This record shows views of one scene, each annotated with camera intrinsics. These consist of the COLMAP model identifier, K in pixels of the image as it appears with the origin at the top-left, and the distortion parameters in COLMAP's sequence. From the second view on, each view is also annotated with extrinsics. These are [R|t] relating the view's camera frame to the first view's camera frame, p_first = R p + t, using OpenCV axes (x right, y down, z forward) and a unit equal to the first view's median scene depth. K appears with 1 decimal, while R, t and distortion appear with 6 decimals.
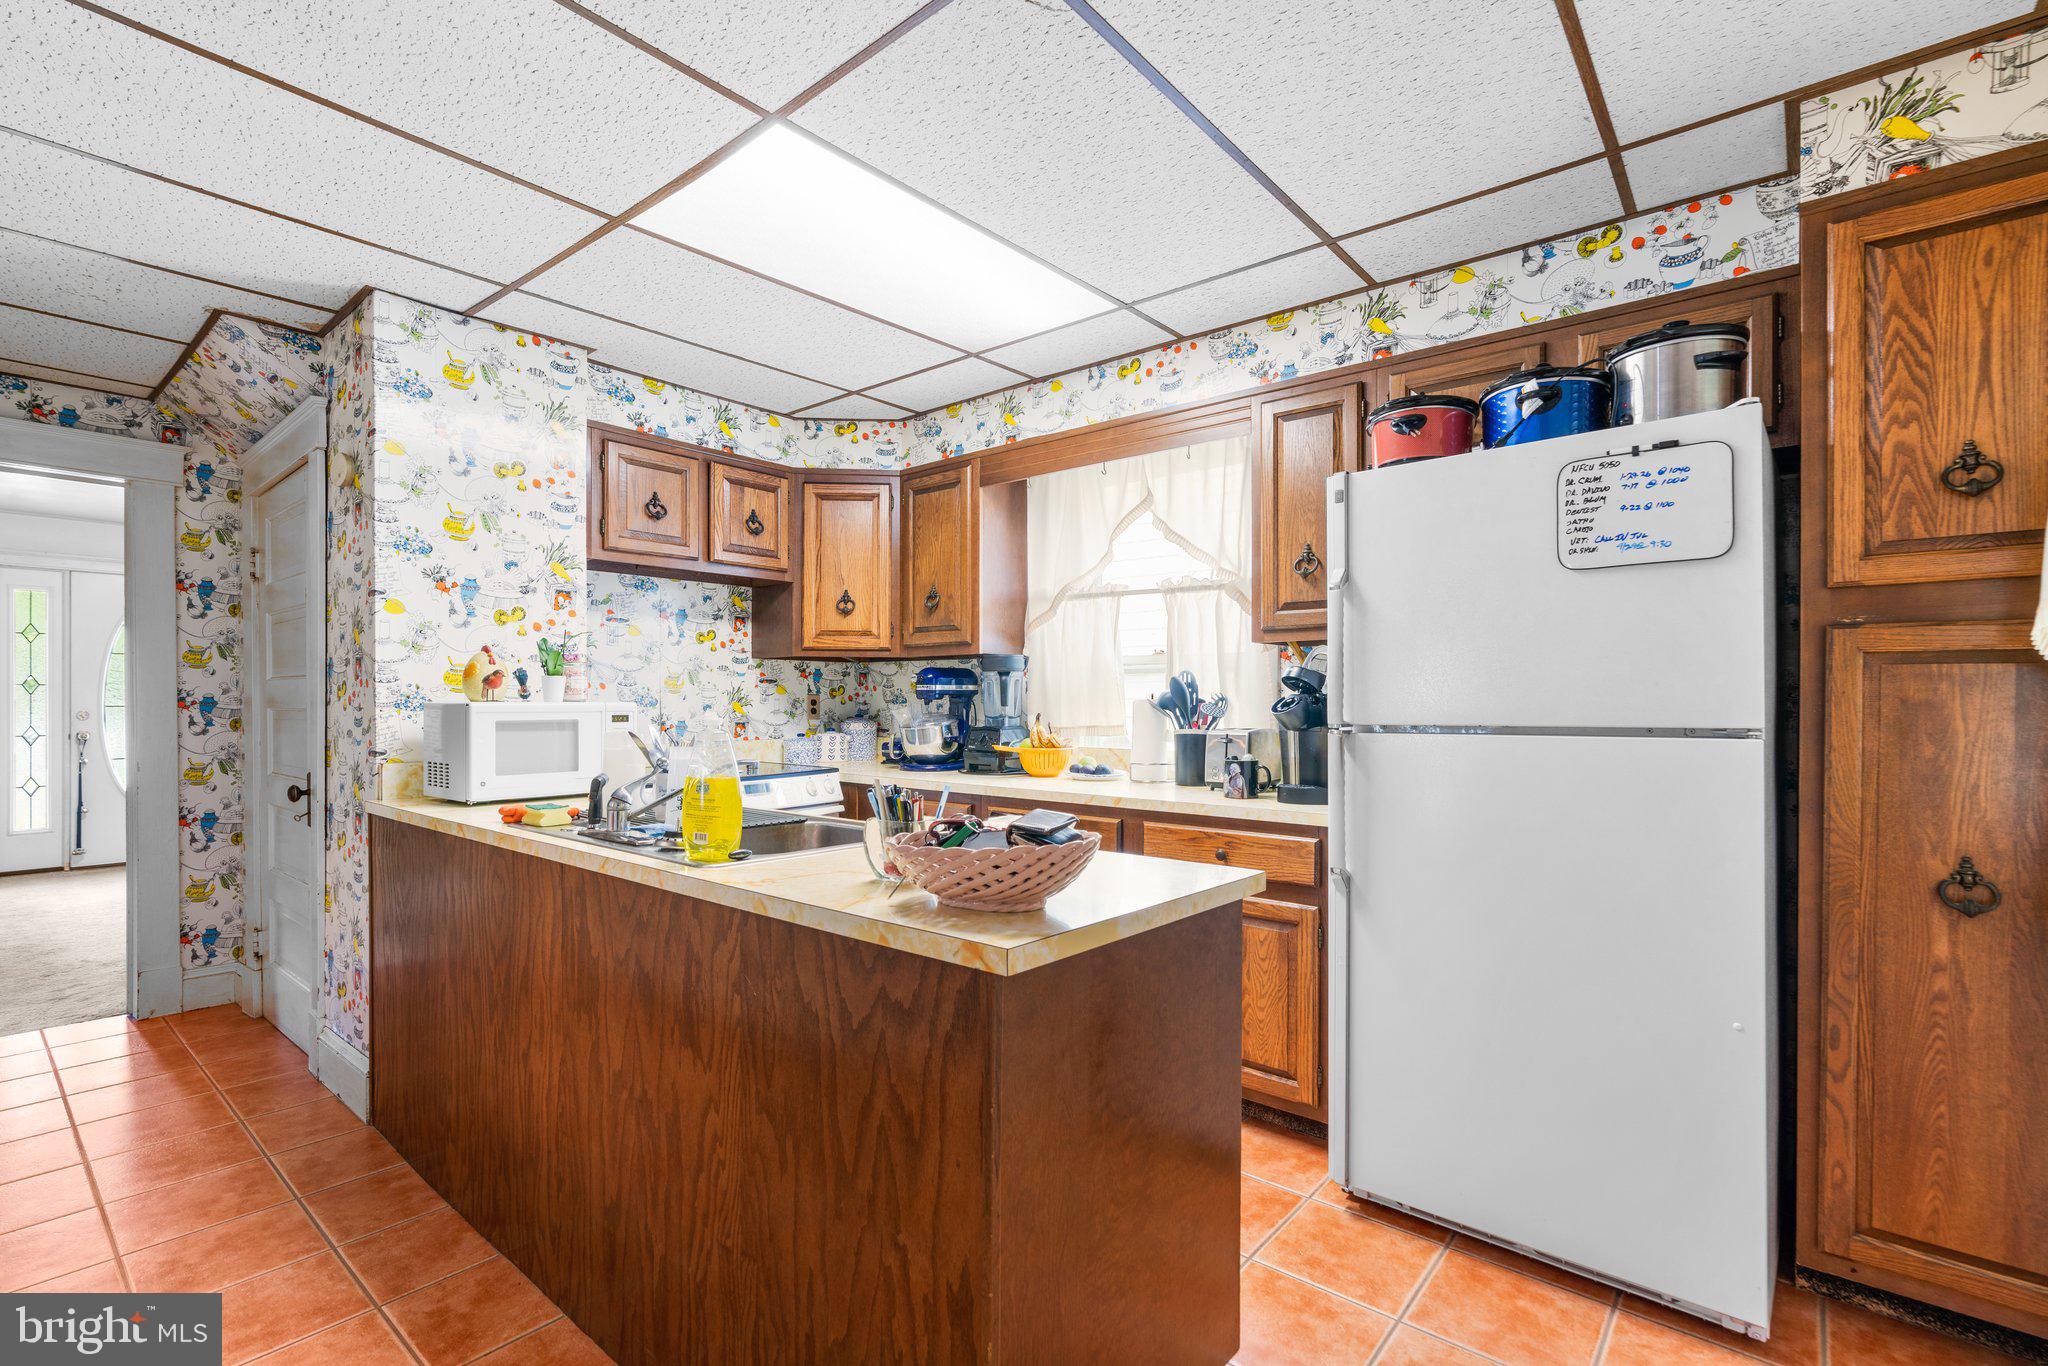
lens RADIAL K [[933.8, 0, 1032.2], [0, 933.8, 691.5], [0, 0, 1]] dist [0.001053, 0.001223]
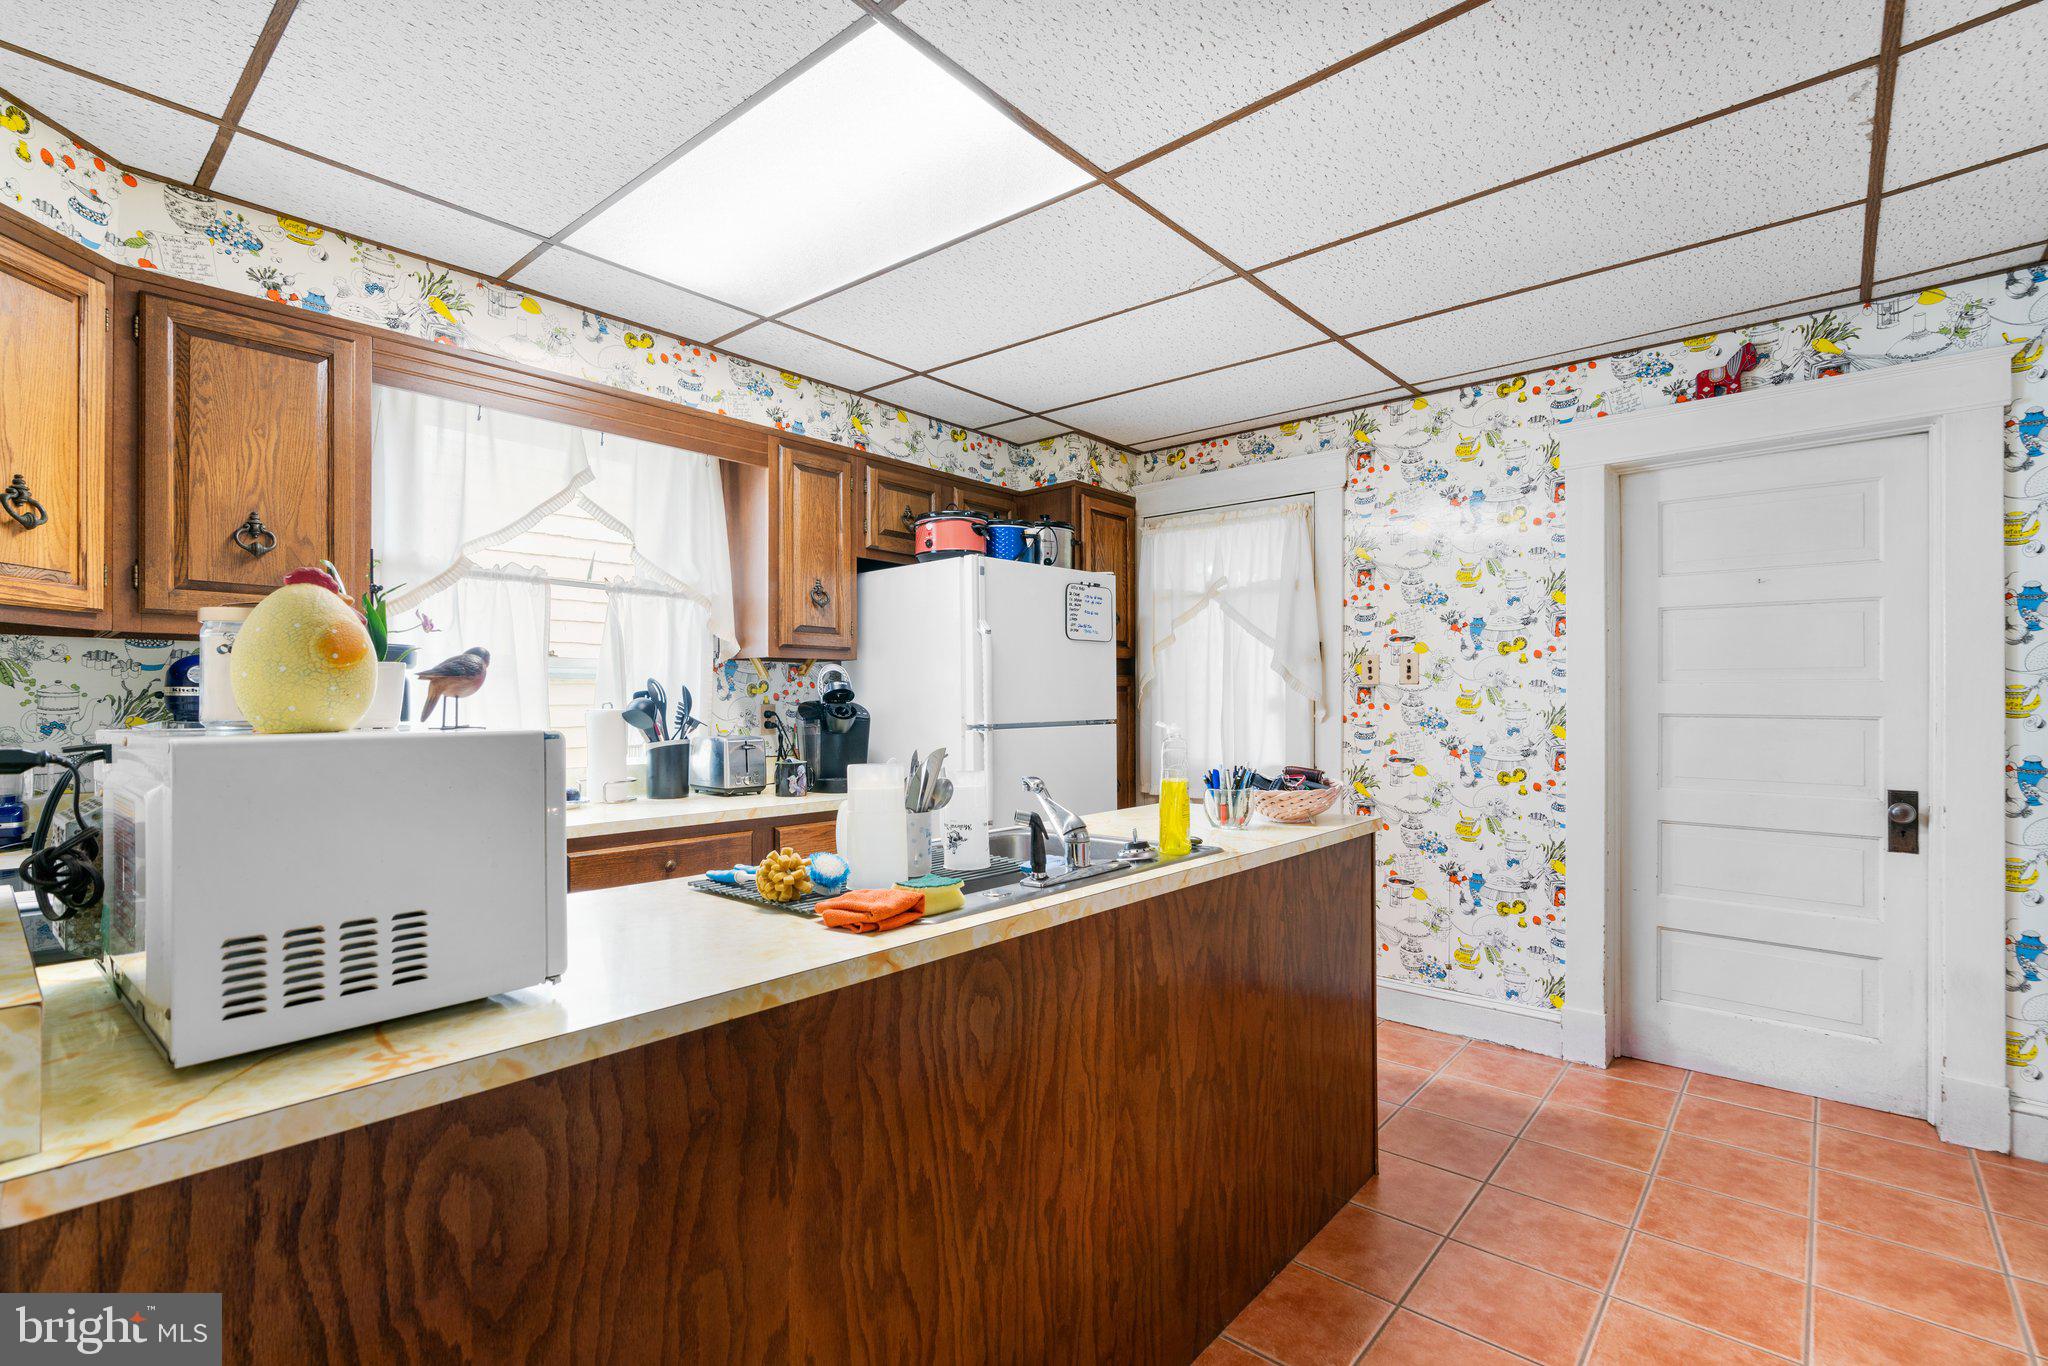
lens RADIAL K [[924.7, 0, 1022.8], [0, 924.7, 695.4], [0, 0, 1]] dist [-0.015642, 0.006657]
pose [[0.026221, 0.005570, 0.999641, -0.677461], [-0.004447, 0.999975, -0.005456, -0.002017], [-0.999646, -0.004303, 0.026245, 0.536427]]
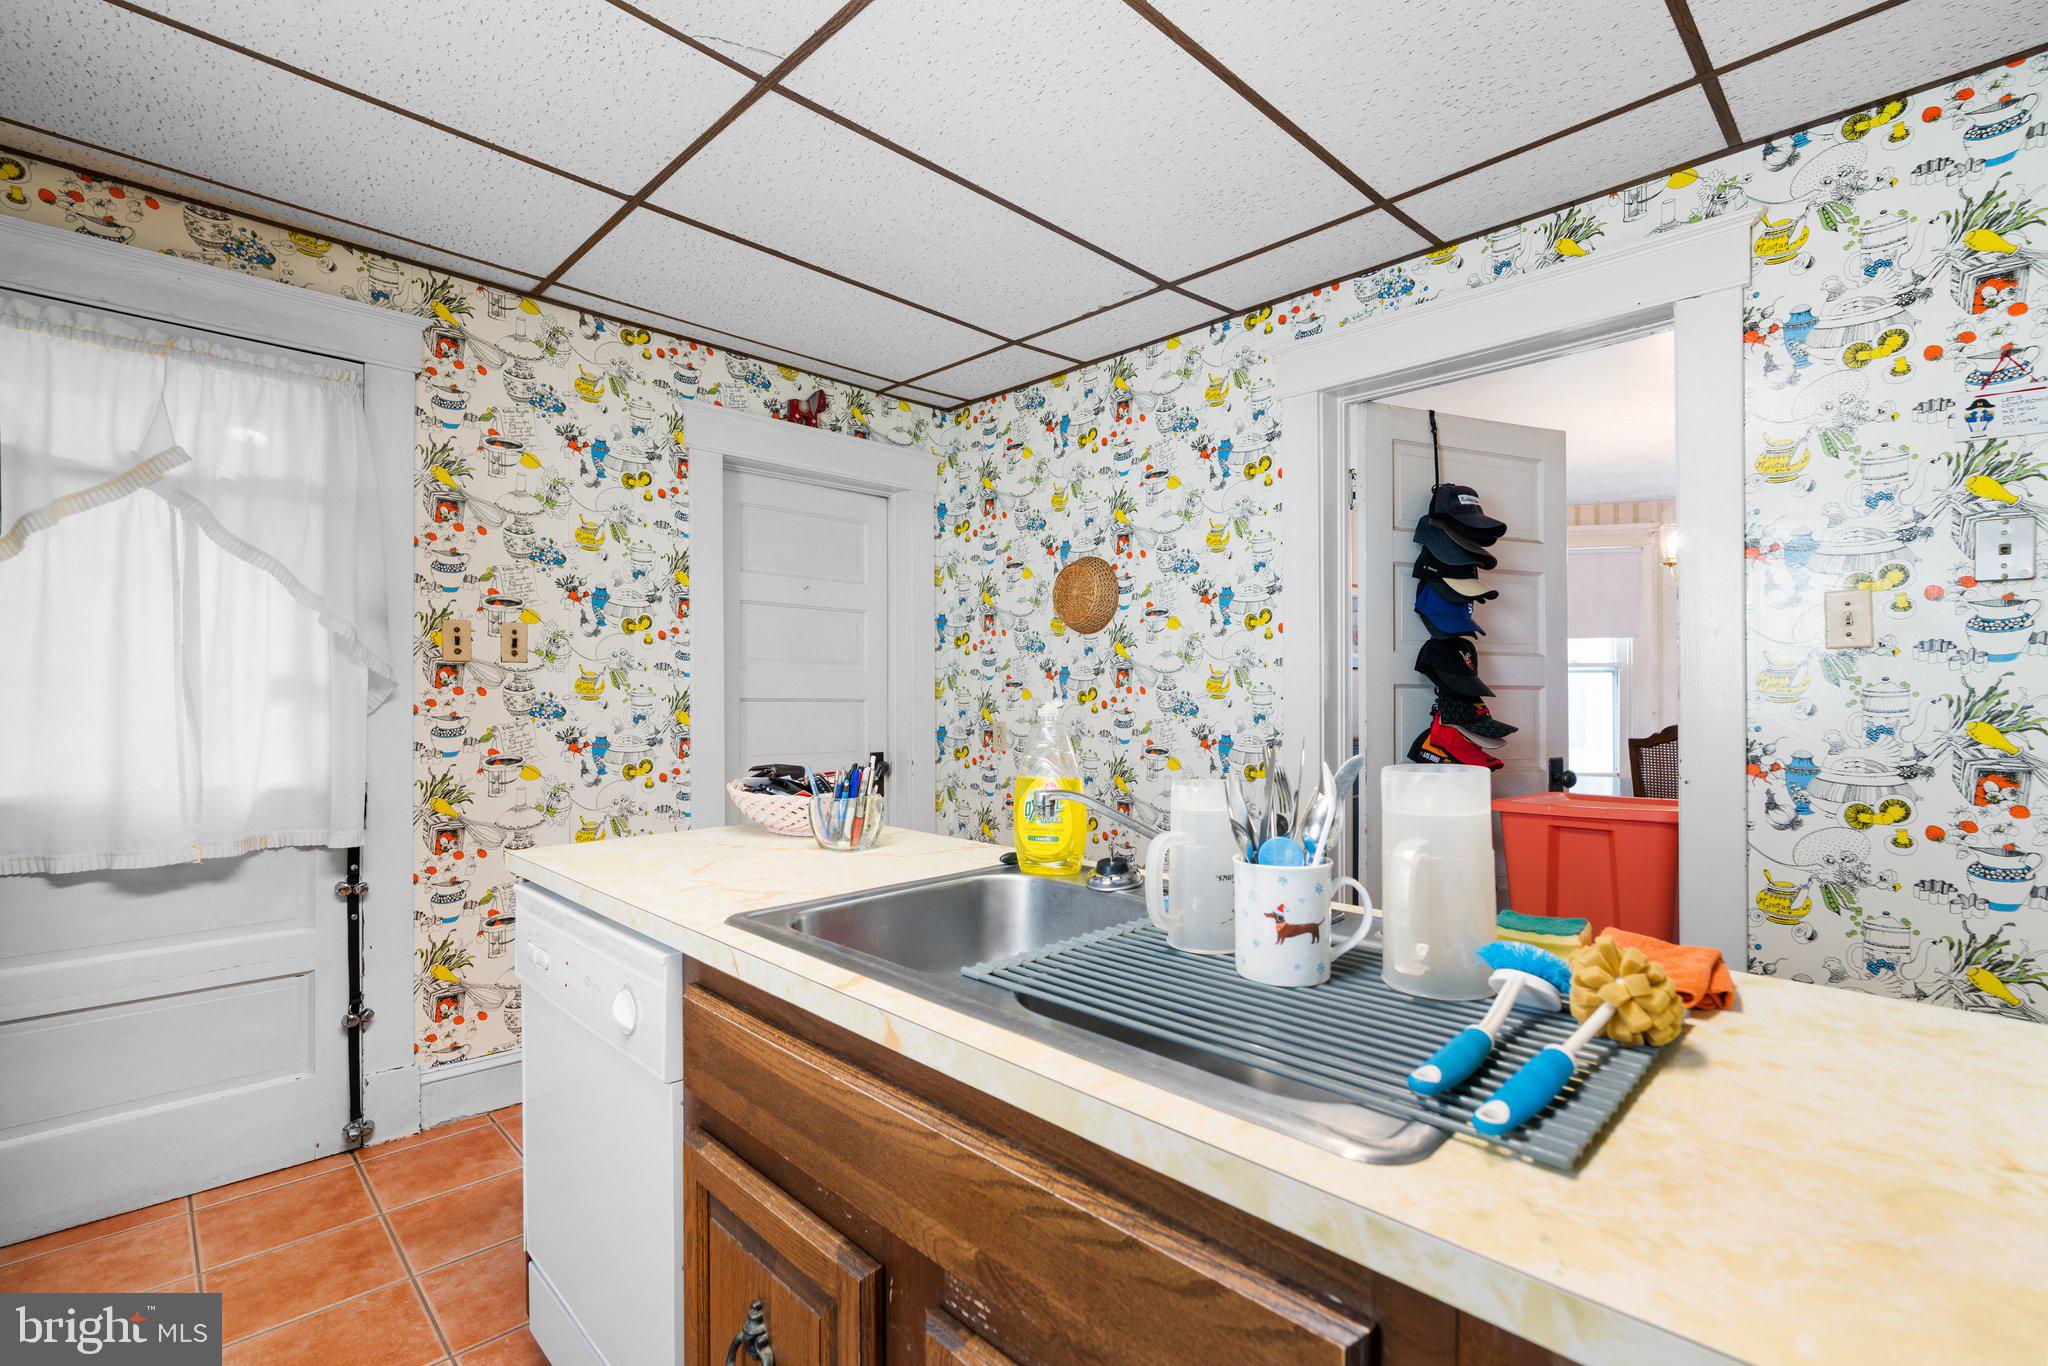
lens RADIAL K [[919.8, 0, 1026.9], [0, 919.8, 688.1], [0, 0, 1]] dist [-0.016180, 0.007011]
pose [[-0.995258, 0.000777, 0.097267, -0.186353], [-0.000505, 0.999913, -0.013150, 0.009500], [-0.097269, -0.013137, -0.995171, 0.852056]]
